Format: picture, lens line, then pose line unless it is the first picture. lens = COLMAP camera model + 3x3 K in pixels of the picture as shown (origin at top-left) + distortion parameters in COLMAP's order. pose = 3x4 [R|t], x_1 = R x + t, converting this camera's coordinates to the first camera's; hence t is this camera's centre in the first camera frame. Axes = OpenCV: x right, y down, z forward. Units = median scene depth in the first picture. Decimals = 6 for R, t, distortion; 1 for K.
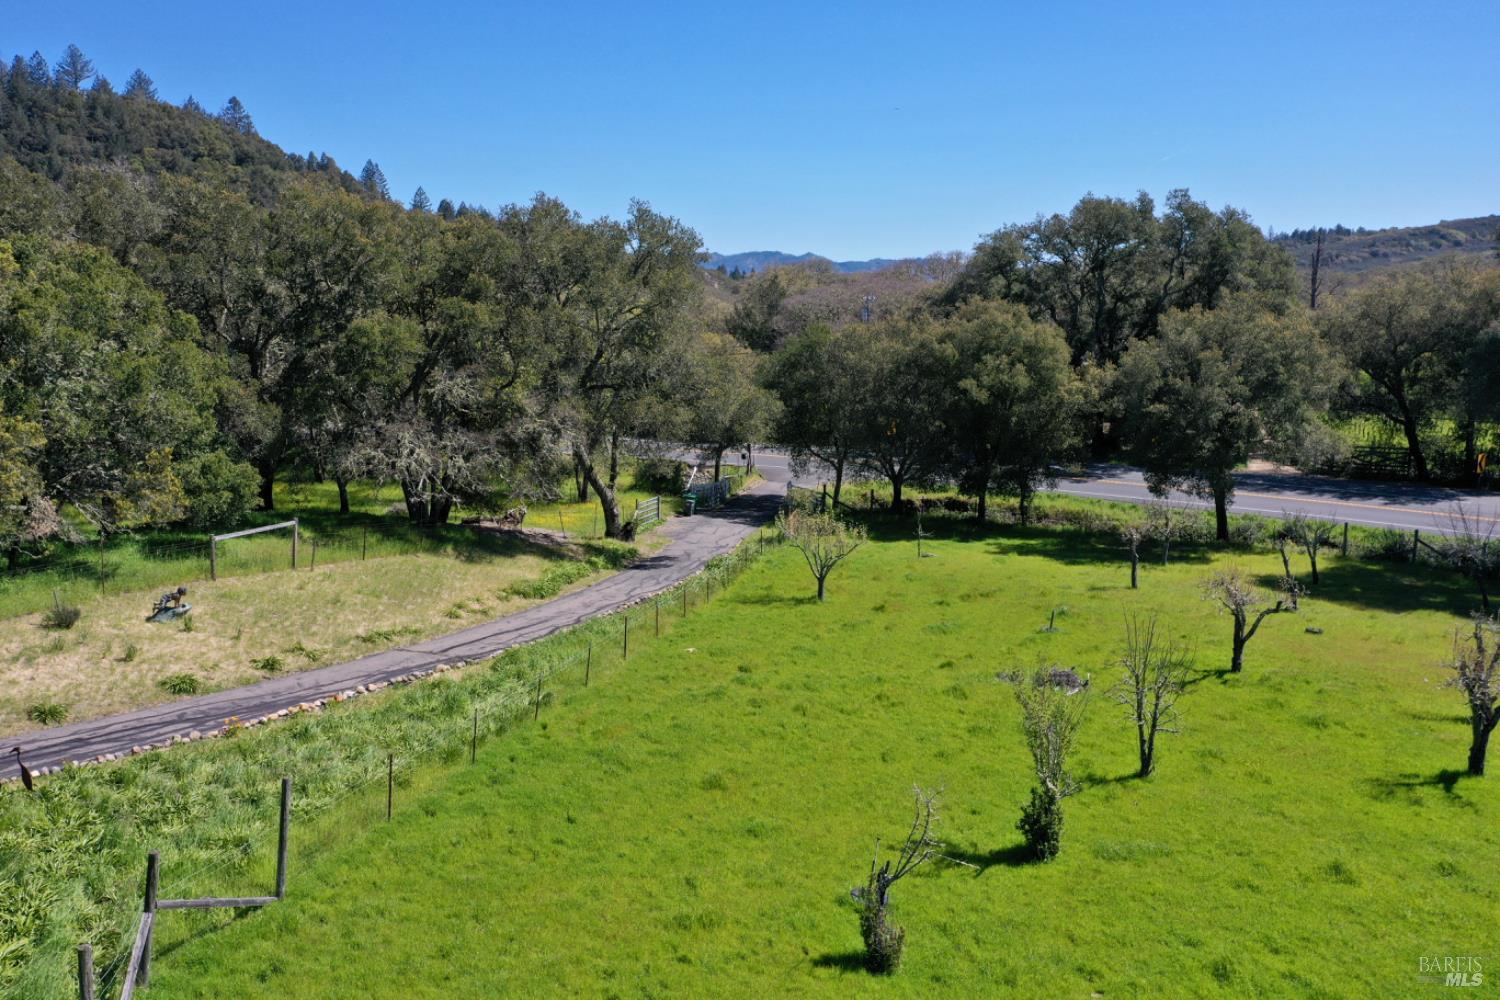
lens RADIAL K [[1183.4, 0, 751.7], [0, 1183.4, 491.9], [0, 0, 1]] dist [0.003331, -0.007627]
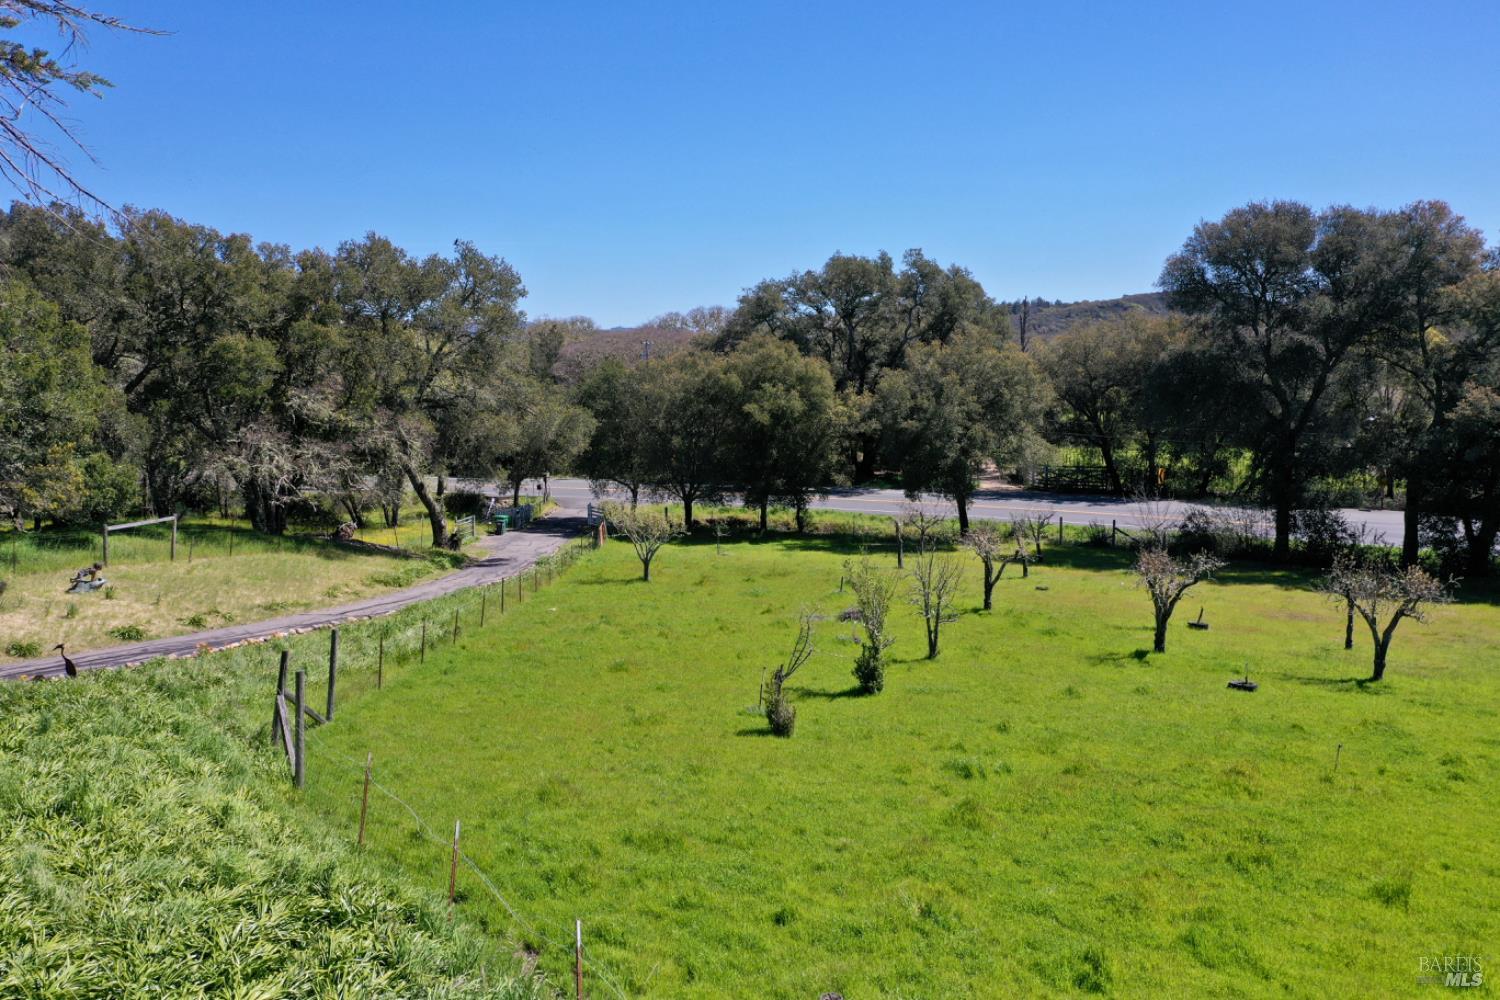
lens RADIAL K [[1183.4, 0, 751.7], [0, 1183.4, 491.9], [0, 0, 1]] dist [0.003331, -0.007627]
pose [[0.976817, -0.024276, 0.212696, -0.061690], [0.036350, 0.997931, -0.053041, 0.050176], [-0.210968, 0.059543, 0.975678, -0.112780]]
